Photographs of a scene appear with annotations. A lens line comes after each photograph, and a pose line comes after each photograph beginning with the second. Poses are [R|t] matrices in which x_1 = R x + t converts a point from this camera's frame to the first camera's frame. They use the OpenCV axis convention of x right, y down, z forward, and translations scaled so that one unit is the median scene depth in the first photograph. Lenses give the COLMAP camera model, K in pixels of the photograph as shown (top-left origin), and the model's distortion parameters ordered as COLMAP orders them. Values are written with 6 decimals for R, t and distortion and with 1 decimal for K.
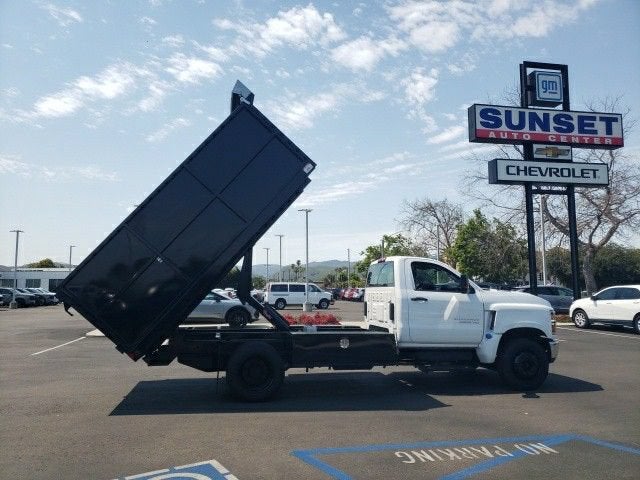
lens RADIAL K [[494.1, 0, 324.6], [0, 494.1, 228.6], [0, 0, 1]] dist [0.001875, -0.006797]
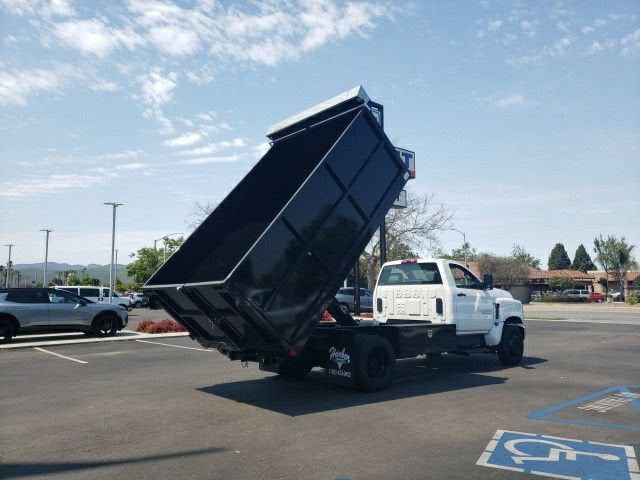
lens RADIAL K [[487.5, 0, 327.3], [0, 487.5, 214.2], [0, 0, 1]] dist [0.026654, -0.000529]
pose [[0.850158, 0.081263, 0.520219, -0.681534], [-0.060289, 0.996544, -0.057143, 0.033471], [-0.523065, 0.017217, 0.852119, 0.143738]]
